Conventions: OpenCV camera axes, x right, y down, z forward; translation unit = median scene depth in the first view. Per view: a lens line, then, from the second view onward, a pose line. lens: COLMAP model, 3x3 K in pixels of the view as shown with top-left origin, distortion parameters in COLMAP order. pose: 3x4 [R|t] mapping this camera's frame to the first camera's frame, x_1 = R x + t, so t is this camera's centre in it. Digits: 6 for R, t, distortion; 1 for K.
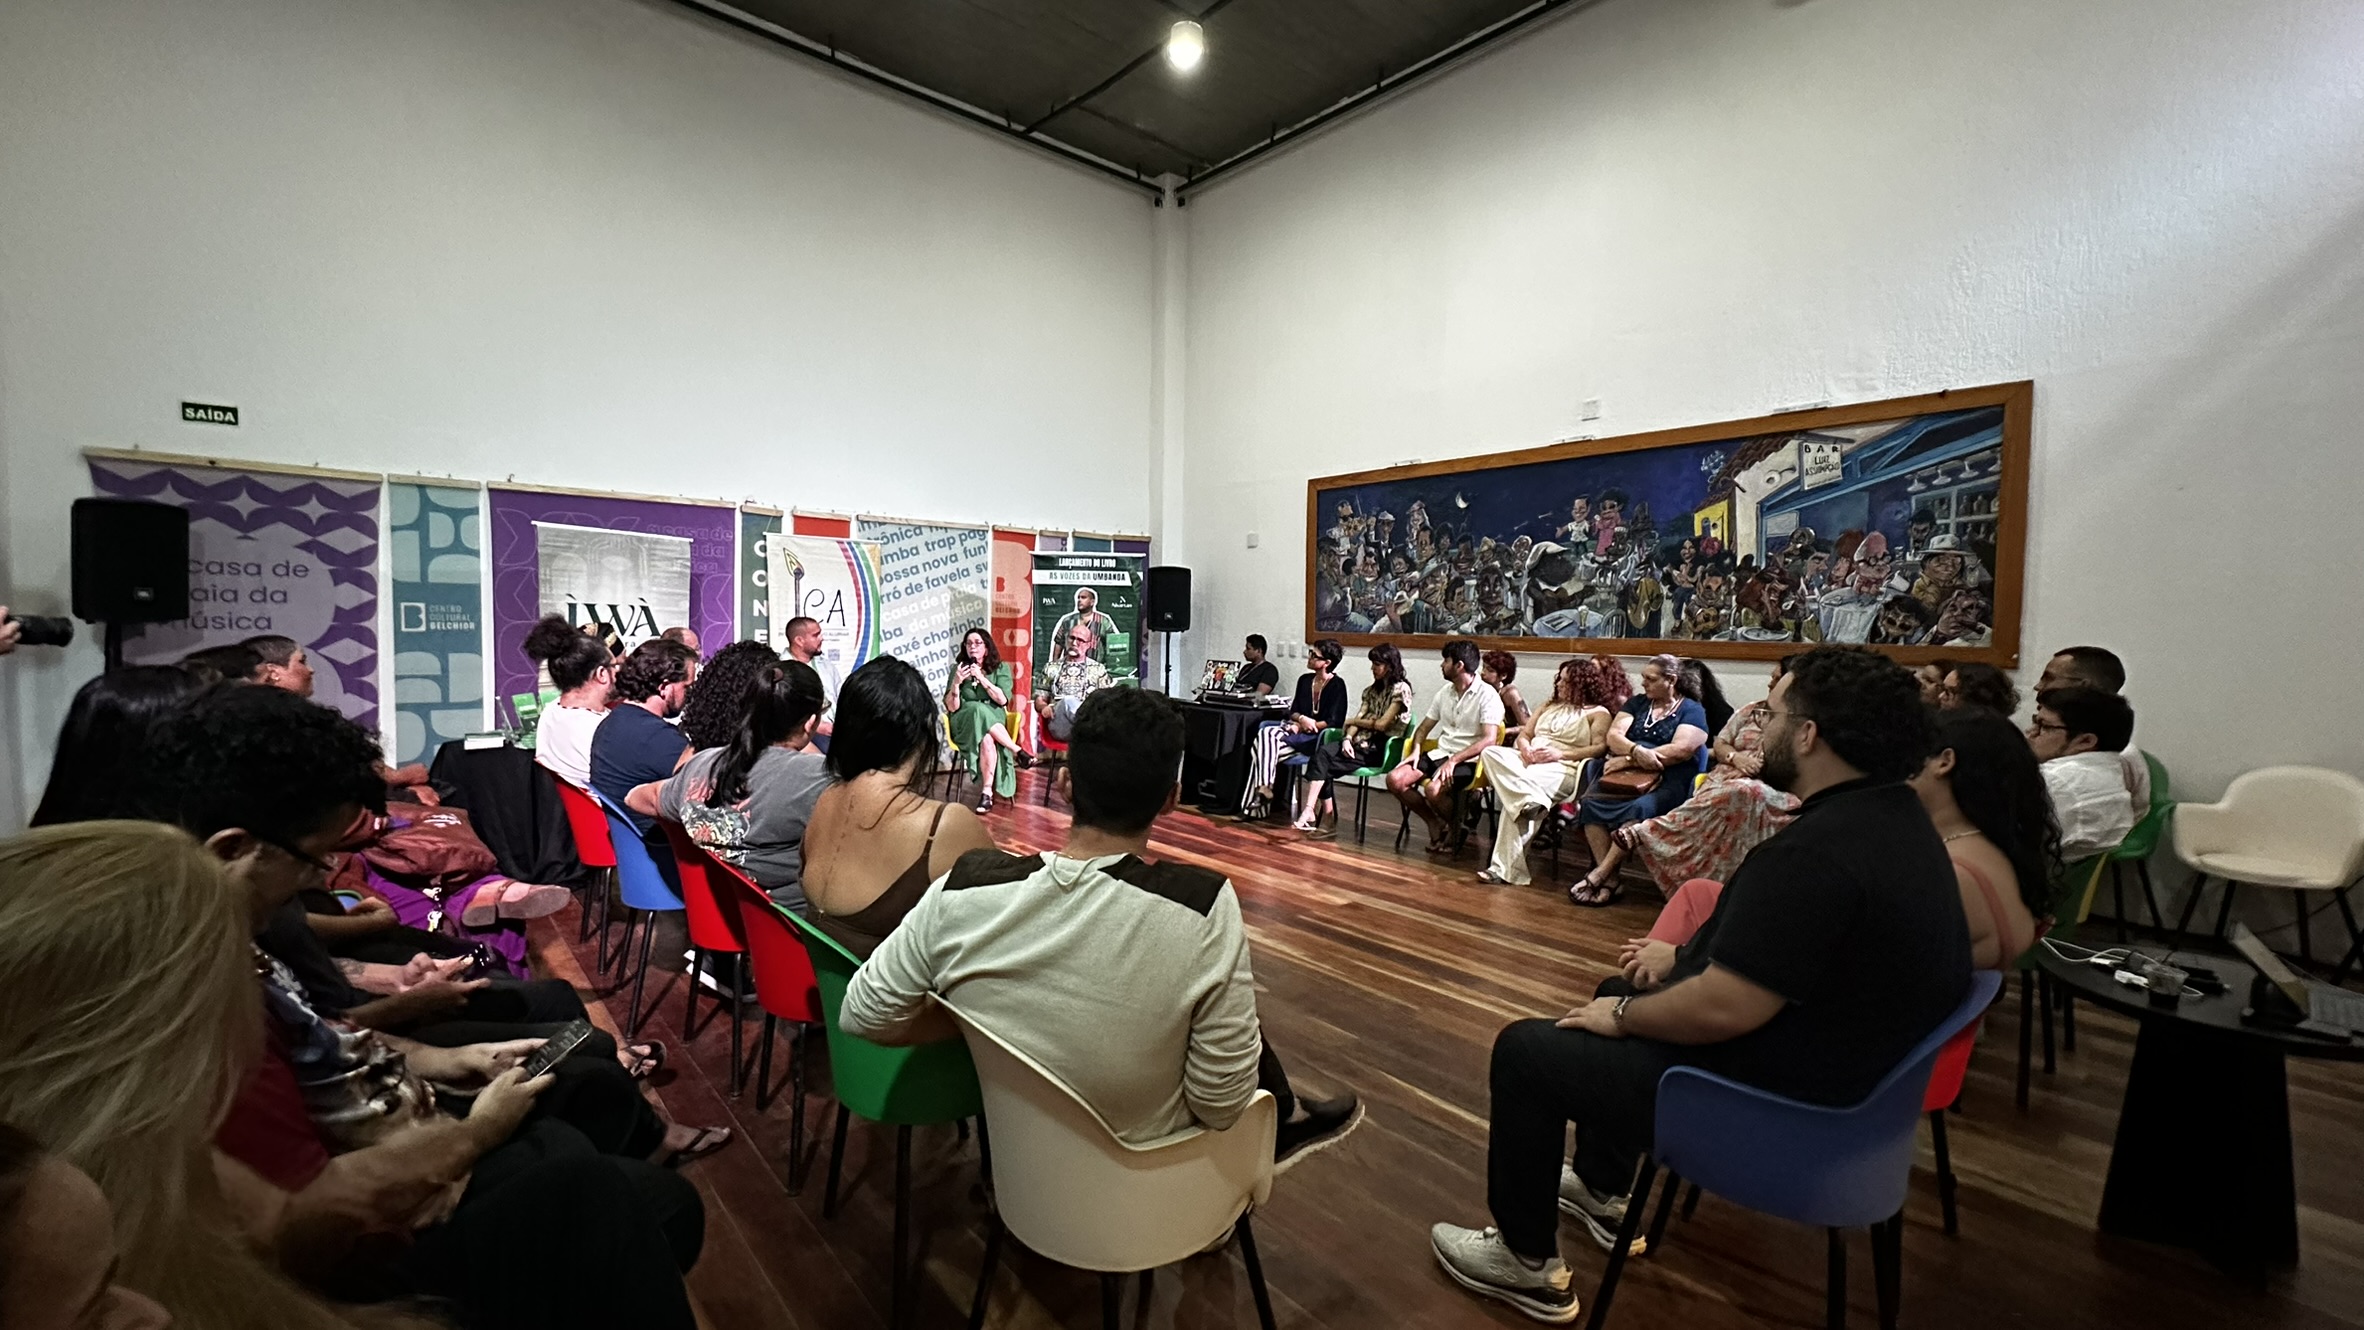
lens RADIAL K [[948.9, 0, 1184.7], [0, 948.9, 665.9], [0, 0, 1]] dist [0.000508, 0.000091]
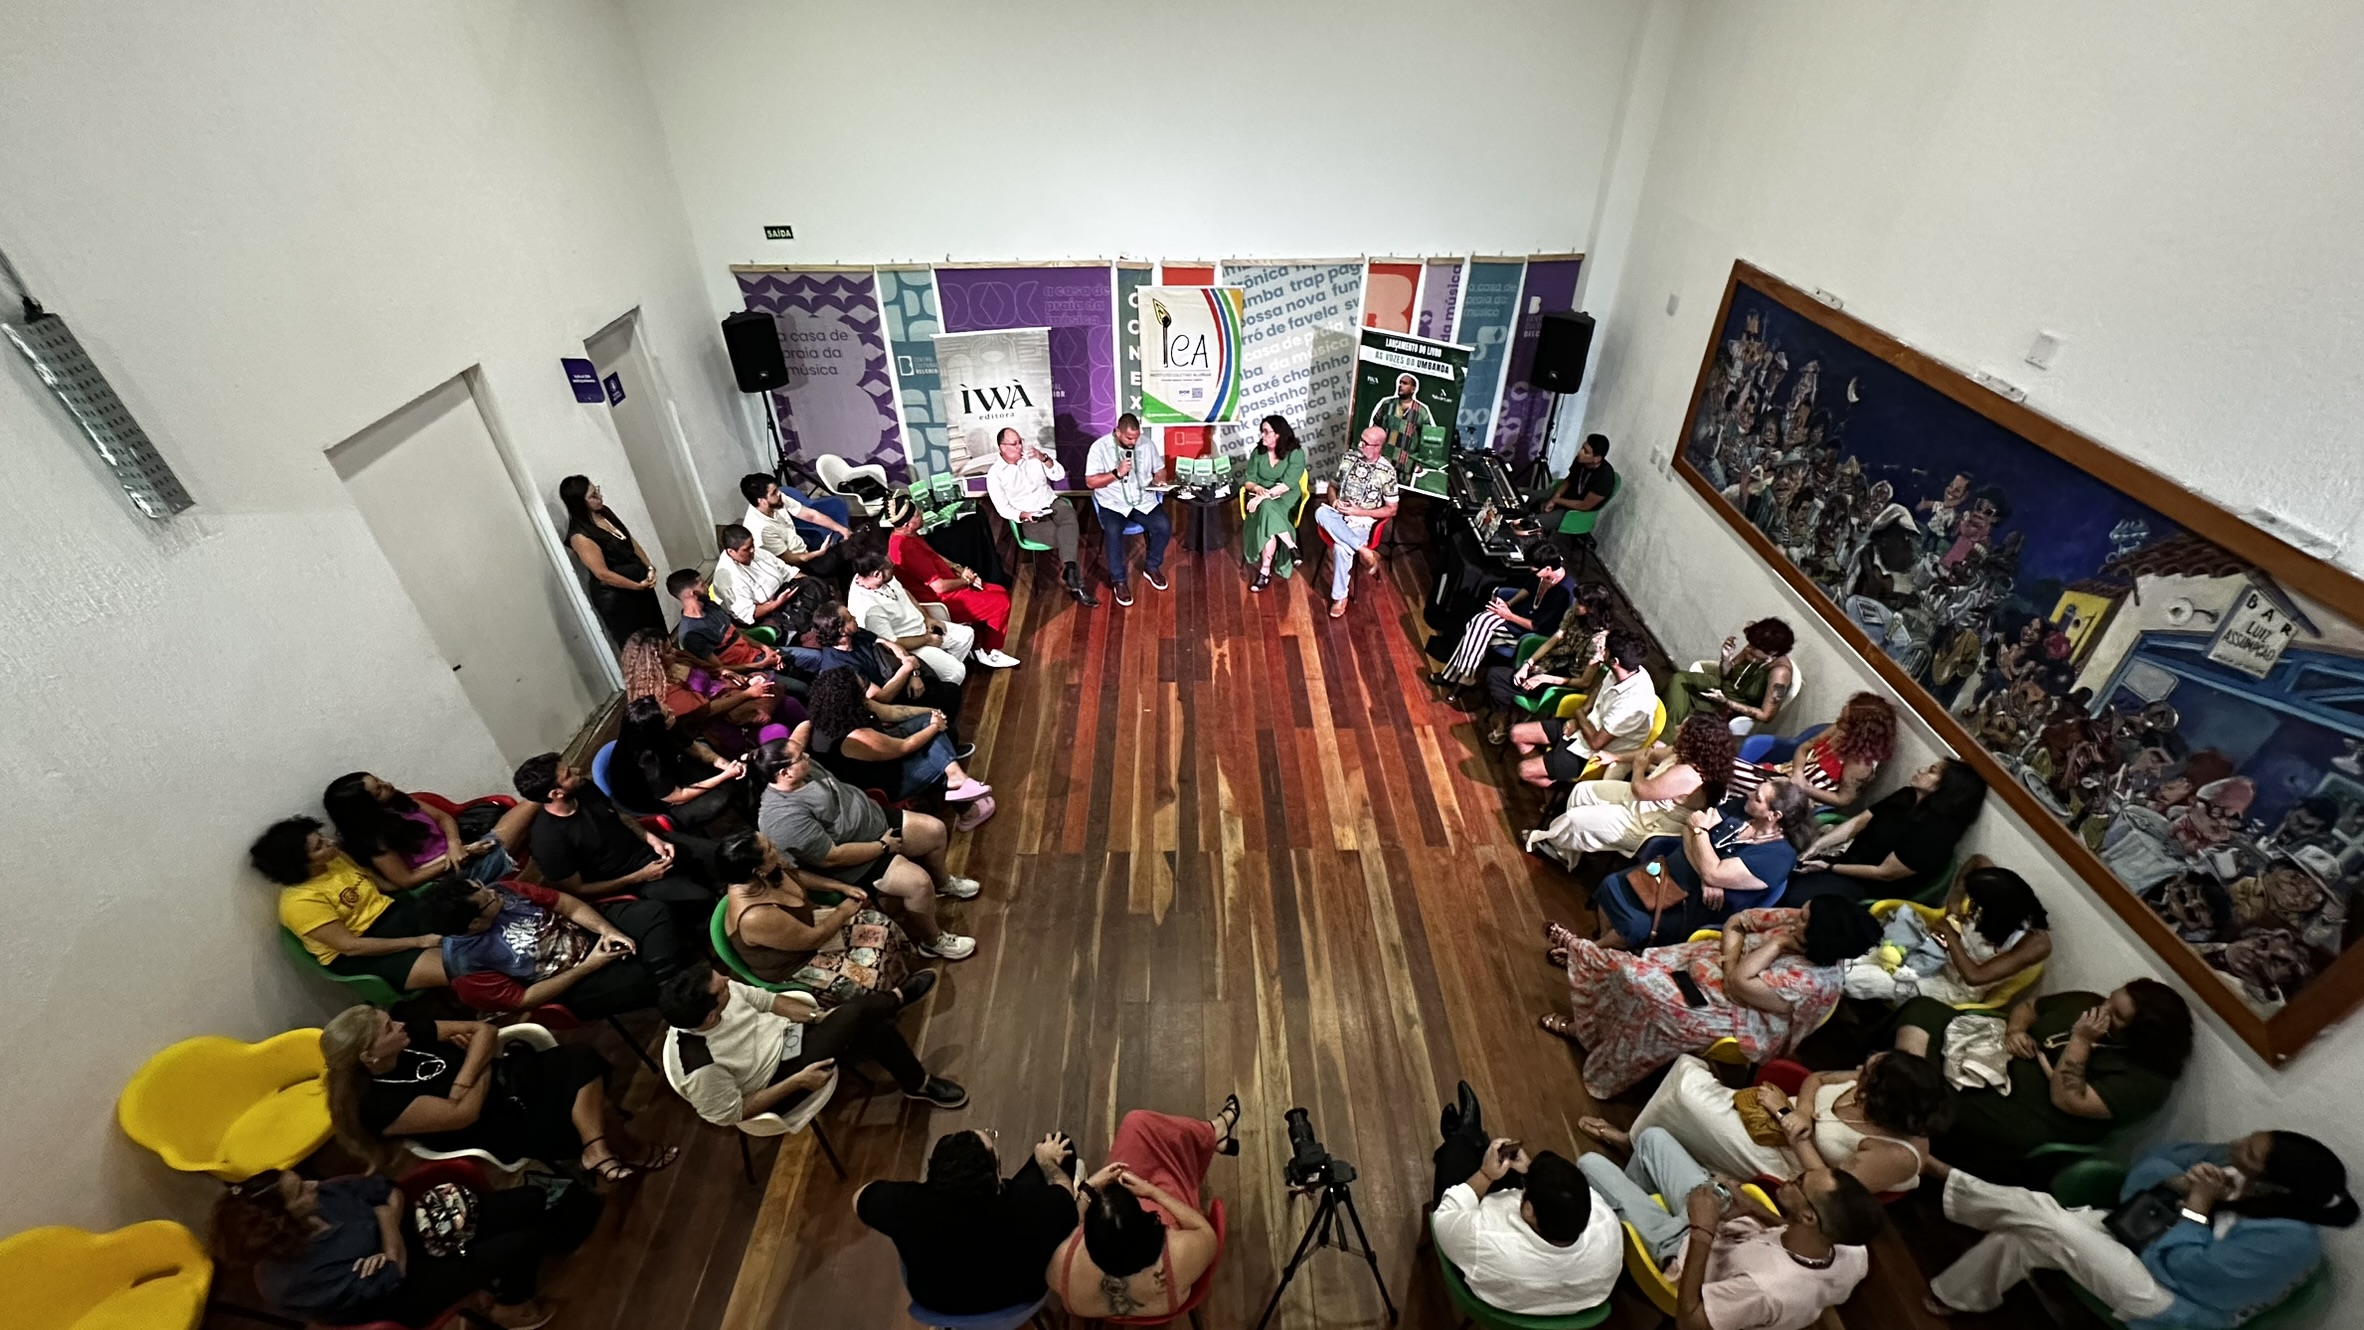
lens RADIAL K [[948.9, 0, 1185.4], [0, 948.9, 662.7], [0, 0, 1]] dist [0.000508, 0.000091]
pose [[0.758456, 0.370854, -0.535922, 0.436113], [-0.015316, 0.832229, 0.554220, -0.462774], [0.651545, -0.412143, 0.636889, 0.160771]]
